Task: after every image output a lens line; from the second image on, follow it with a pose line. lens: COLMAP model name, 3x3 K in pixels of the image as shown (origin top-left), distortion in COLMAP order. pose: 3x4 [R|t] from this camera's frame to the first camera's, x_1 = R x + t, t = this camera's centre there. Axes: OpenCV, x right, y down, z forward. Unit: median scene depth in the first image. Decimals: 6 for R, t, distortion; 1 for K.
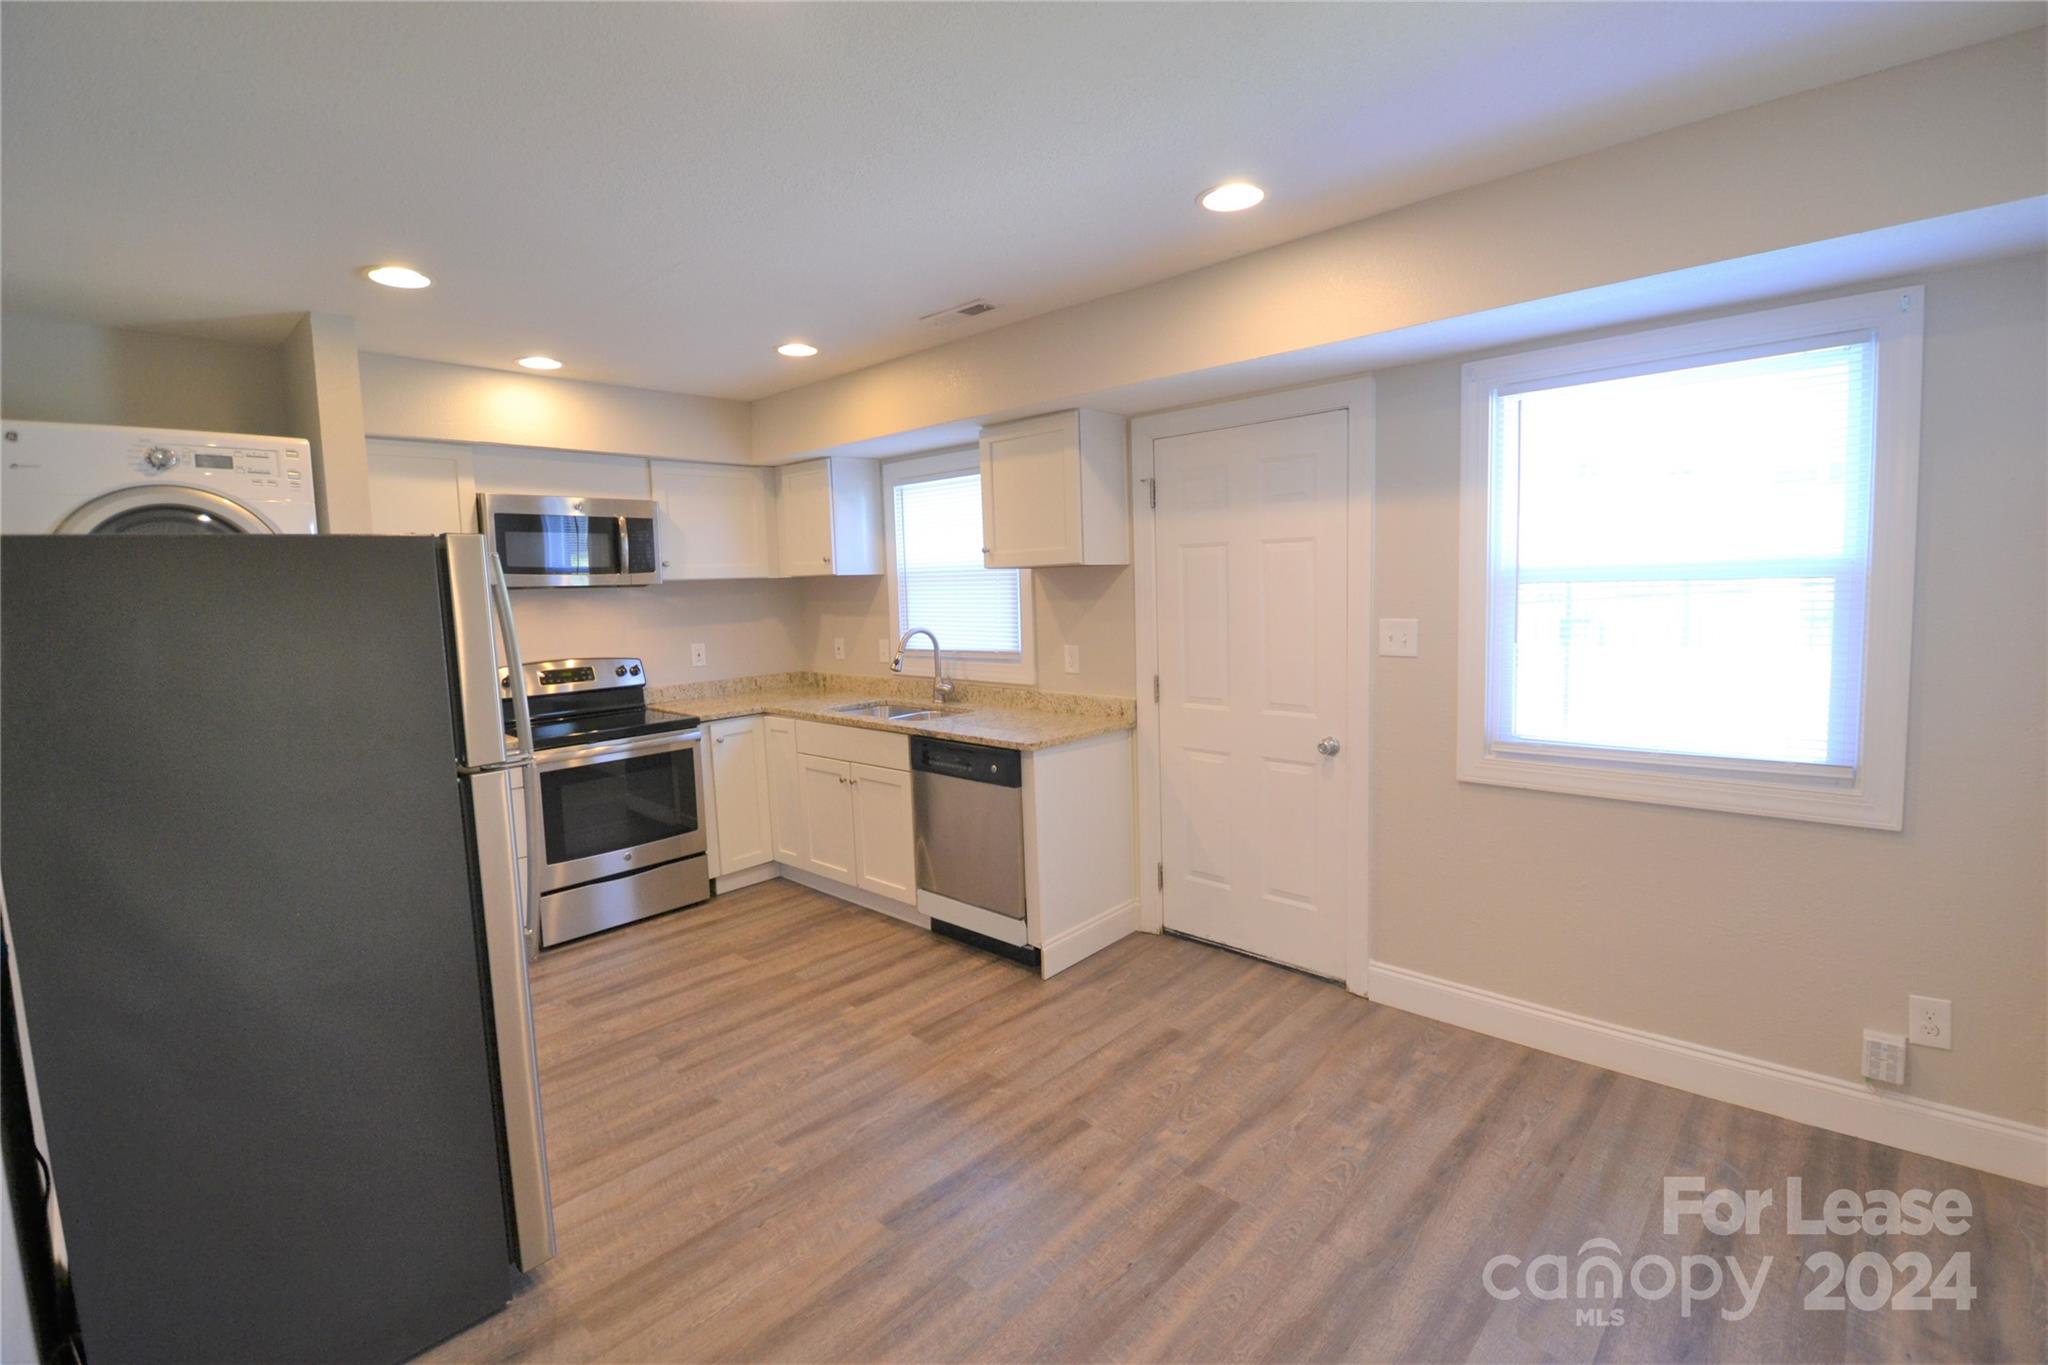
lens RADIAL K [[909.8, 0, 1043.5], [0, 909.8, 661.2], [0, 0, 1]] dist [0.003667, -0.013518]
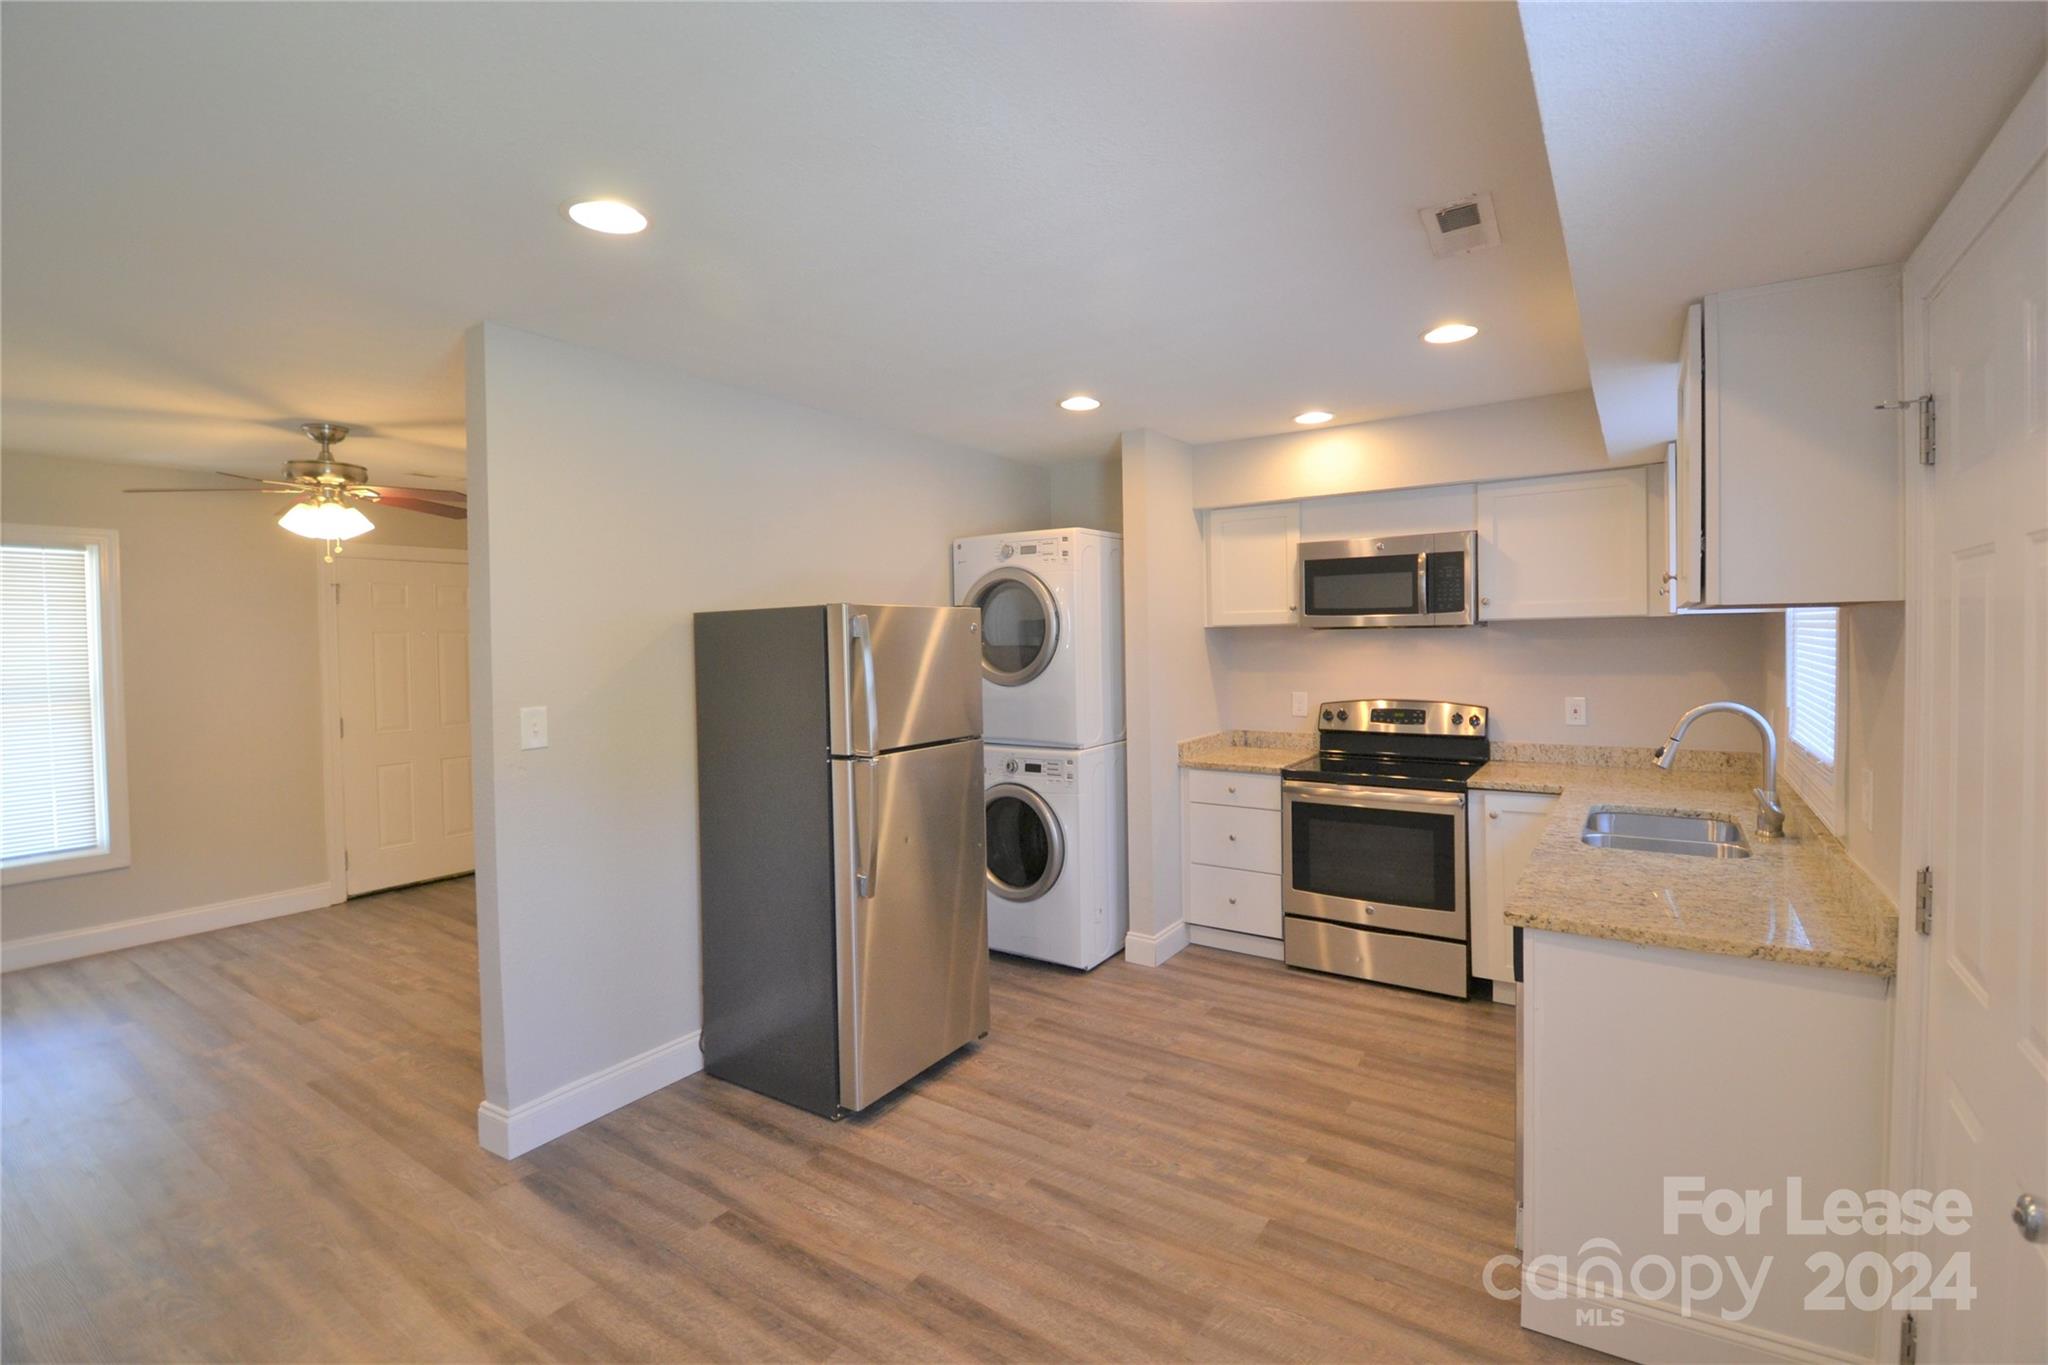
lens RADIAL K [[909.8, 0, 1028.0], [0, 909.8, 663.3], [0, 0, 1]] dist [0.003667, -0.013518]
pose [[0.147982, 0.055012, -0.987459, 0.500309], [-0.075693, 0.996153, 0.044153, -0.070425], [0.986089, 0.068210, 0.151577, 0.580438]]
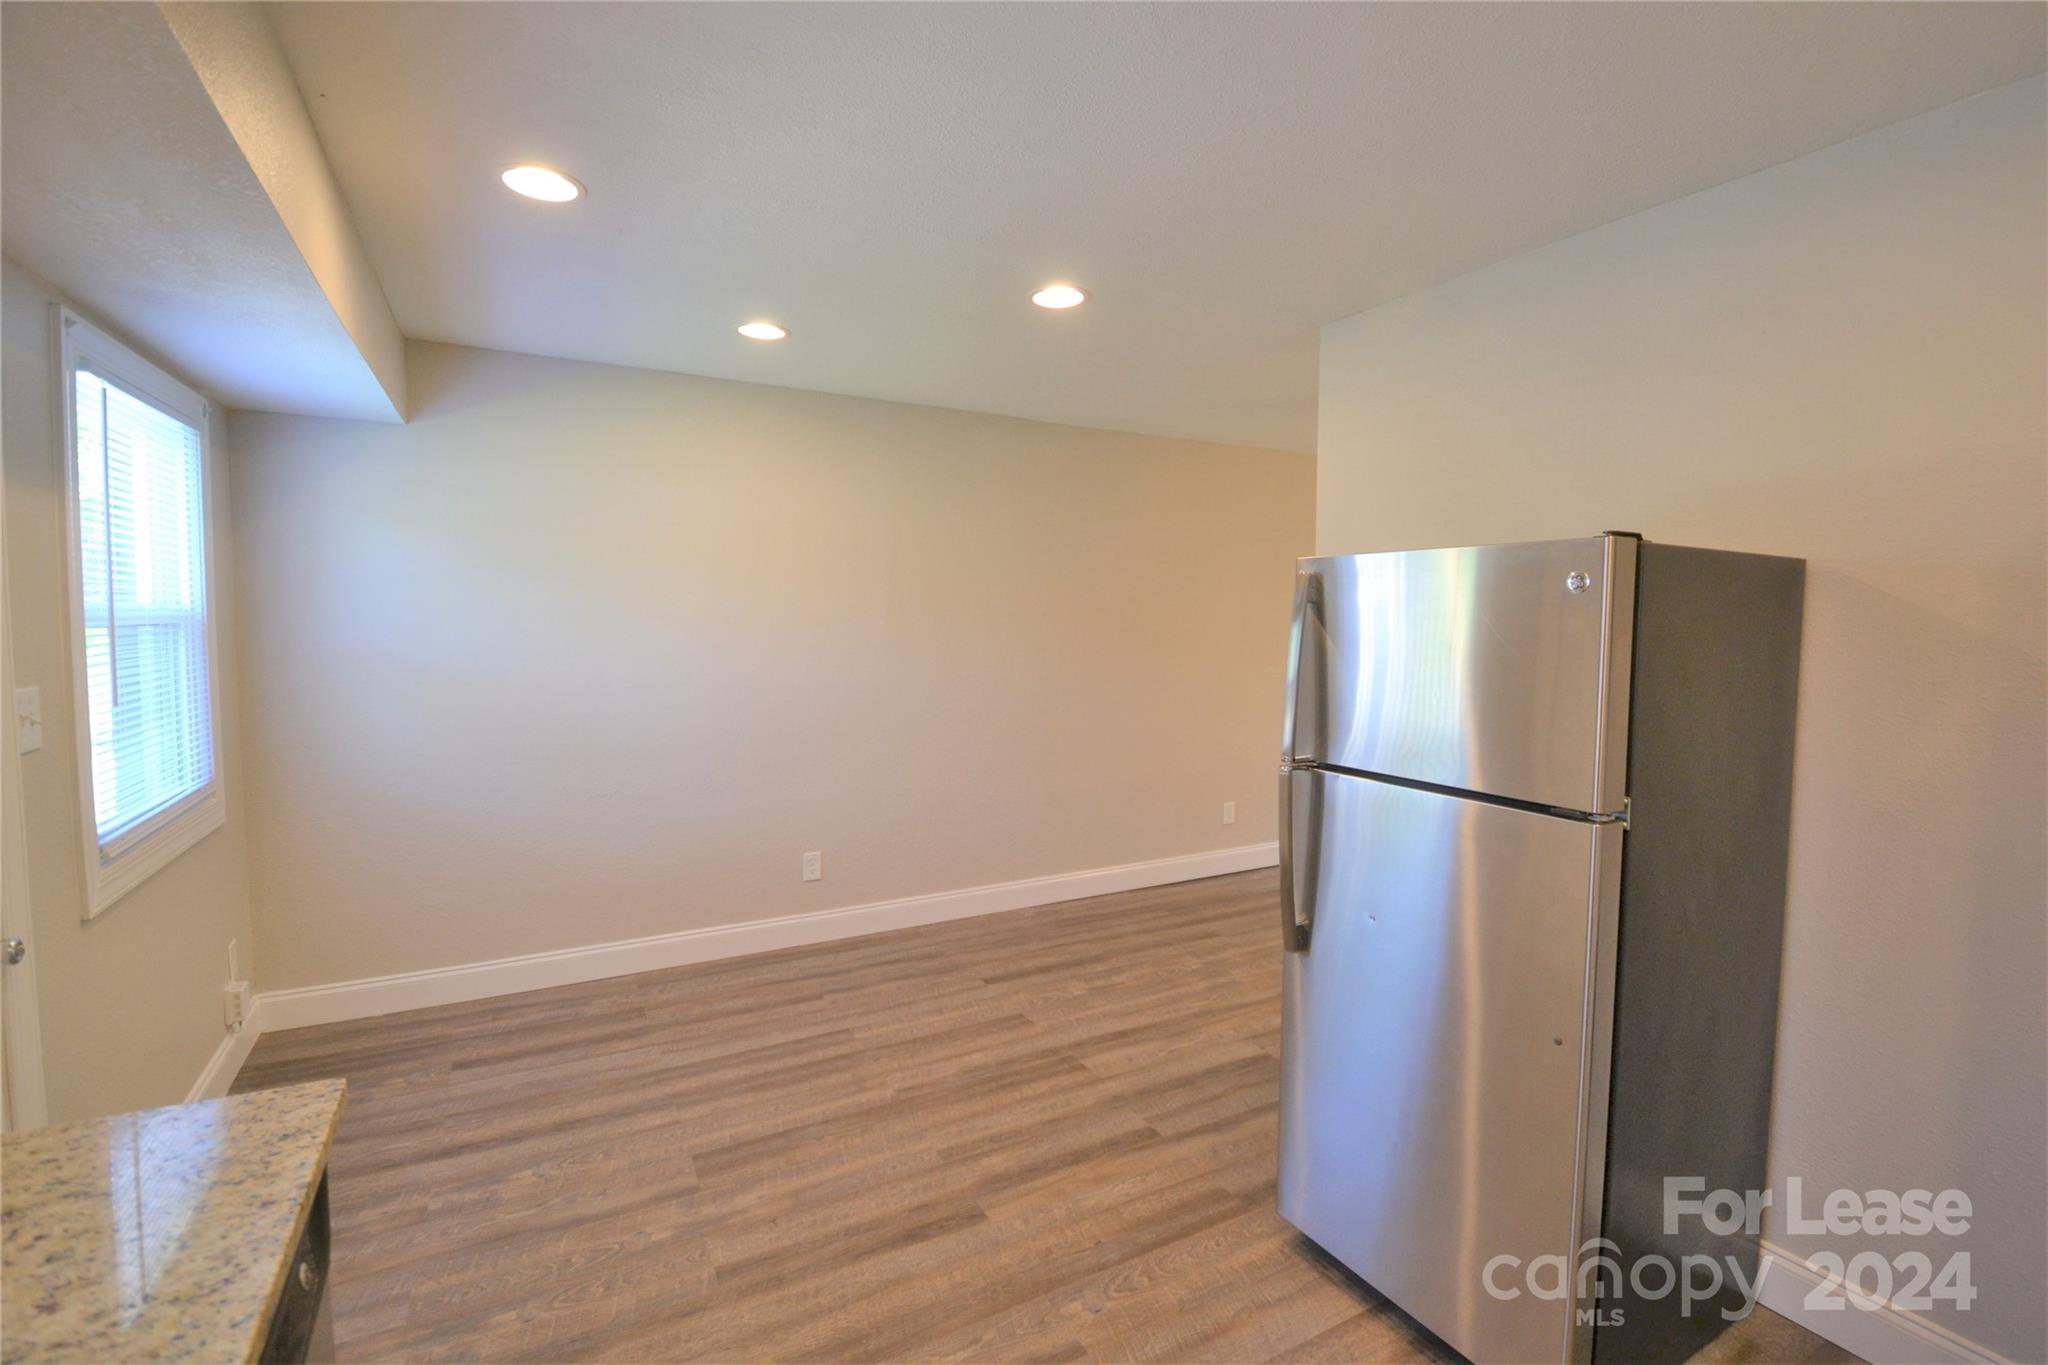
lens RADIAL K [[909.8, 0, 1026.9], [0, 909.8, 675.9], [0, 0, 1]] dist [0.003667, -0.013518]
pose [[-0.944398, 0.005087, 0.328766, -0.358518], [0.053291, 0.989029, 0.137777, -0.087013], [-0.324458, 0.147636, -0.934307, 1.177845]]
